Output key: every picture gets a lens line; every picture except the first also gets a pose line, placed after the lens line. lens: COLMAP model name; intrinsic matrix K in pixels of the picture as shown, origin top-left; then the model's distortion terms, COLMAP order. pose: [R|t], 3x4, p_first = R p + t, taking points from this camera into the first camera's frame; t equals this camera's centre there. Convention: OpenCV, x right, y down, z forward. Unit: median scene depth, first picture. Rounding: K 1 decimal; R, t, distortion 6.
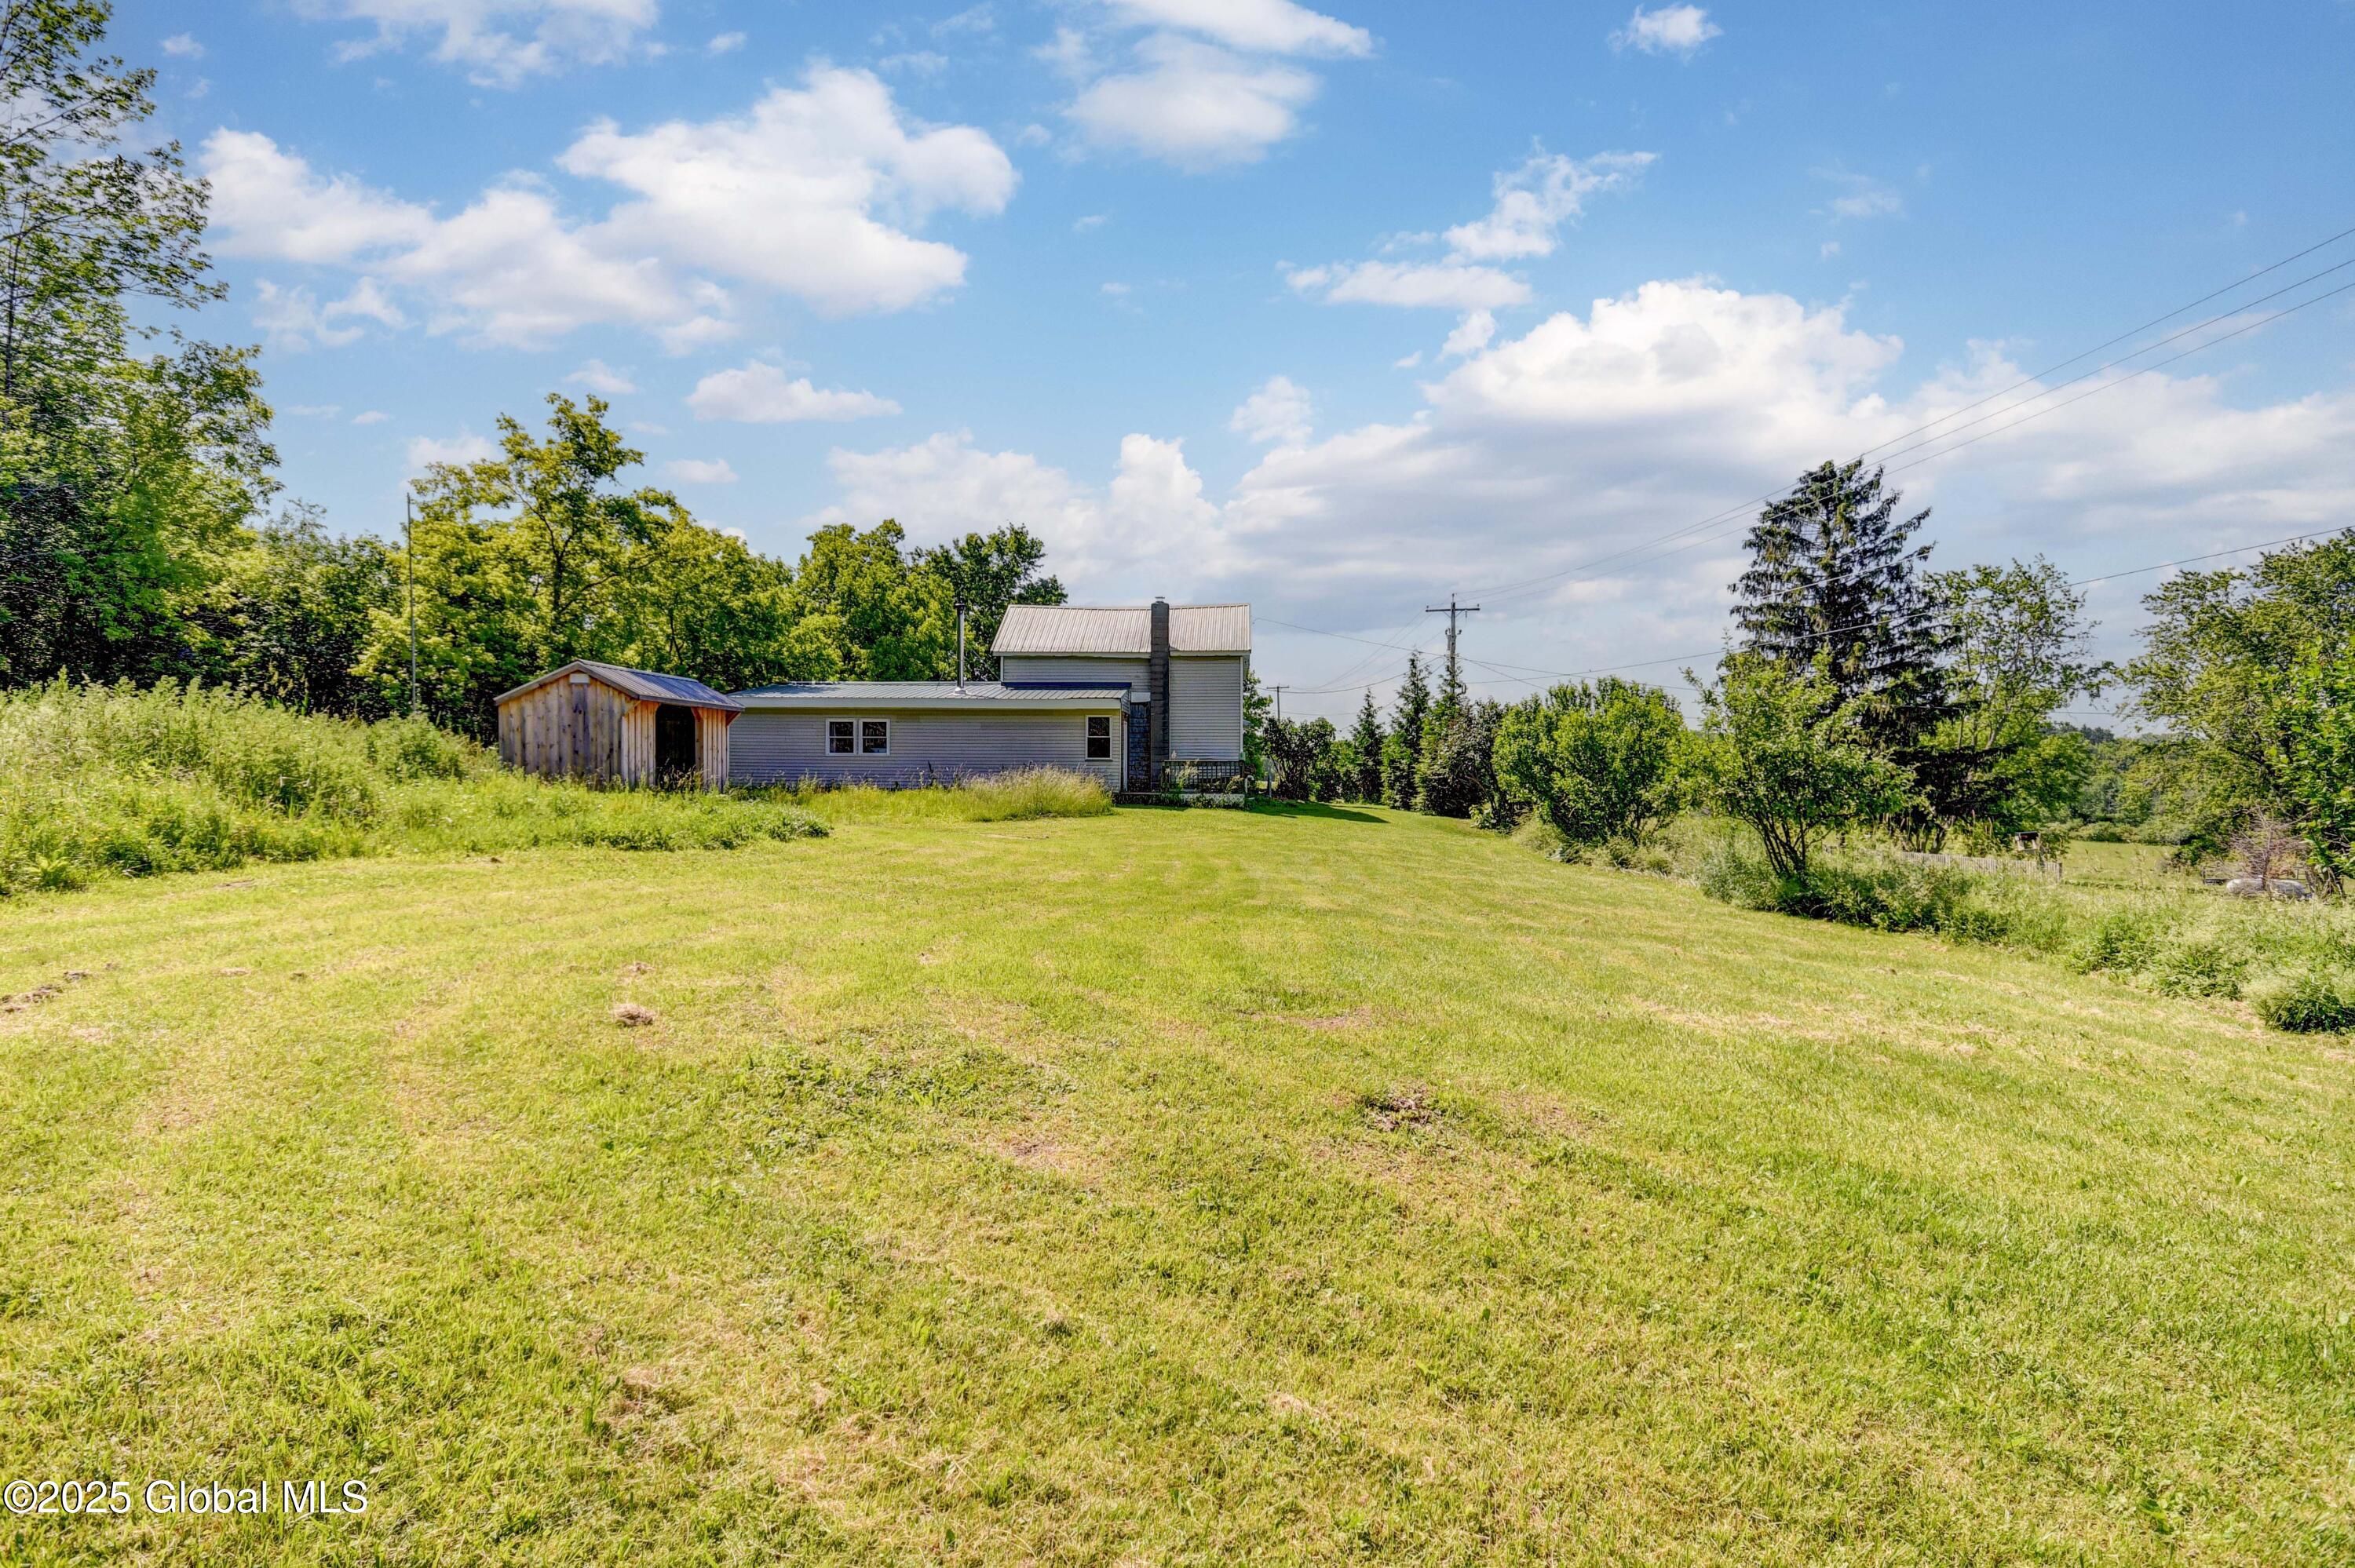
lens RADIAL K [[1212.8, 0, 1170.7], [0, 1212.8, 779.0], [0, 0, 1]] dist [0.008464, 0.002441]
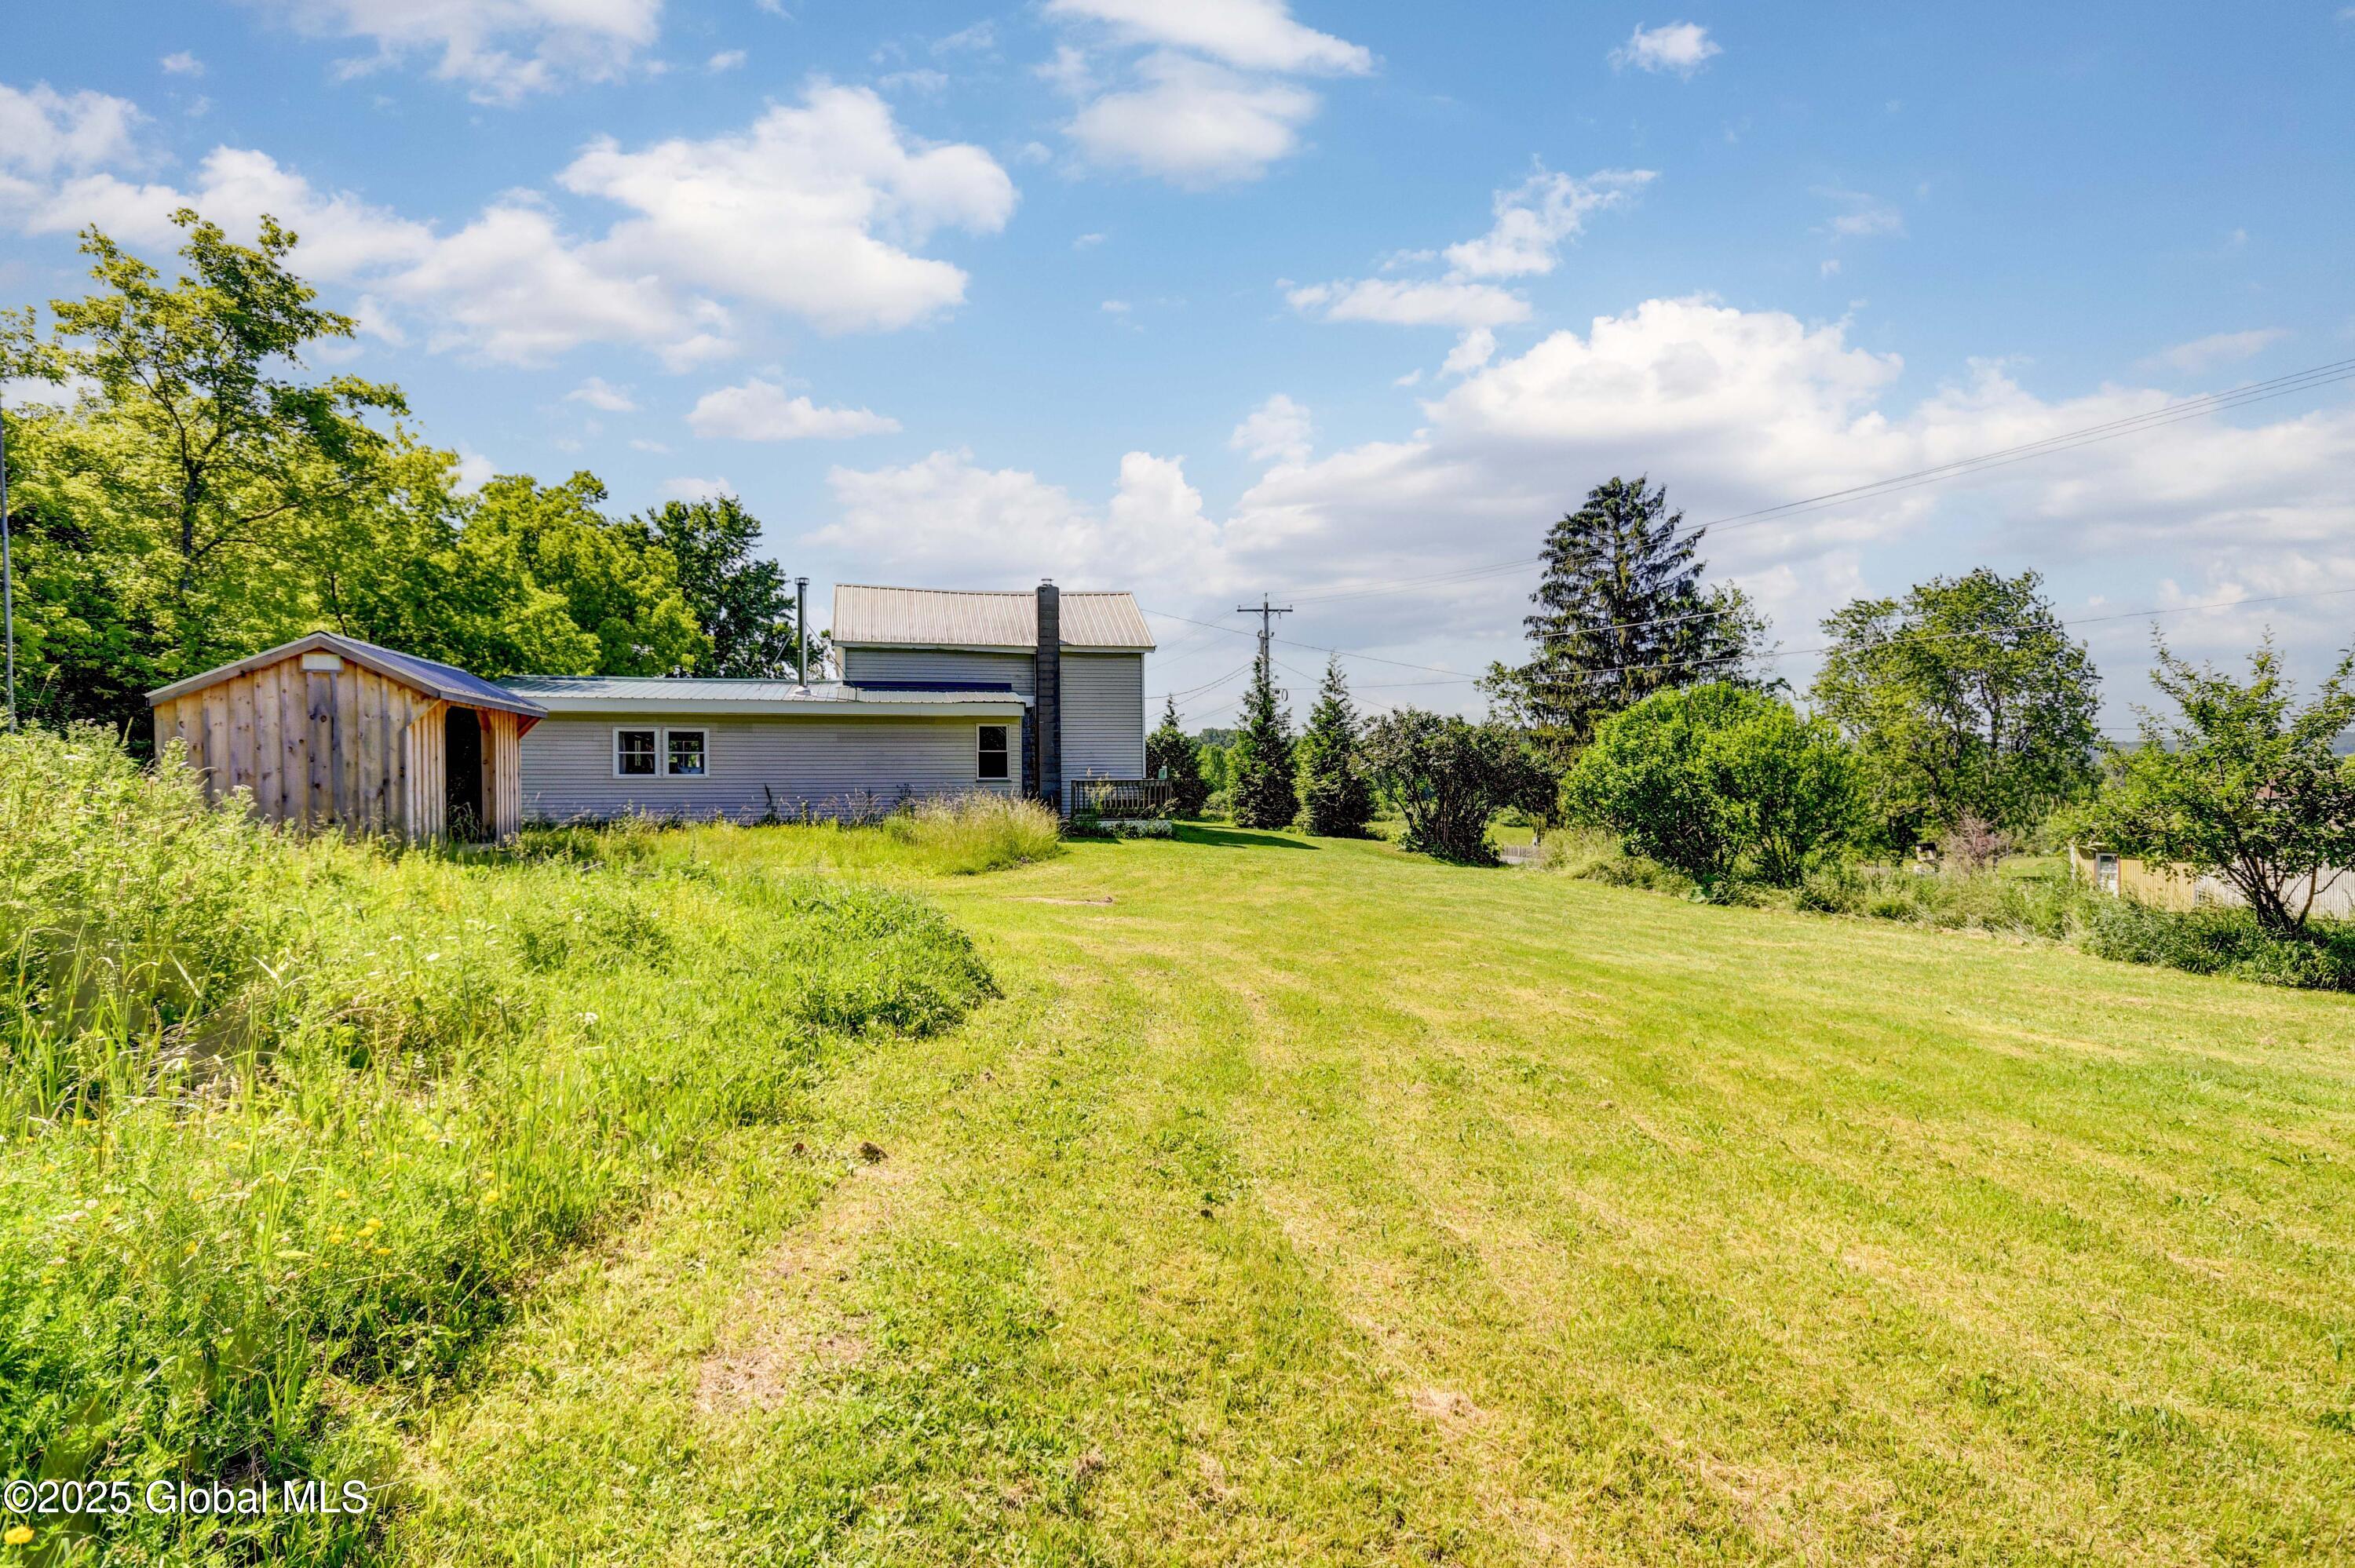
lens RADIAL K [[1212.8, 0, 1183.7], [0, 1212.8, 785.3], [0, 0, 1]] dist [0.008464, 0.002441]
pose [[0.951380, -0.011853, 0.307793, -0.174675], [0.011576, 0.999929, 0.002725, -0.012402], [-0.307803, 0.000971, 0.951449, 0.195556]]
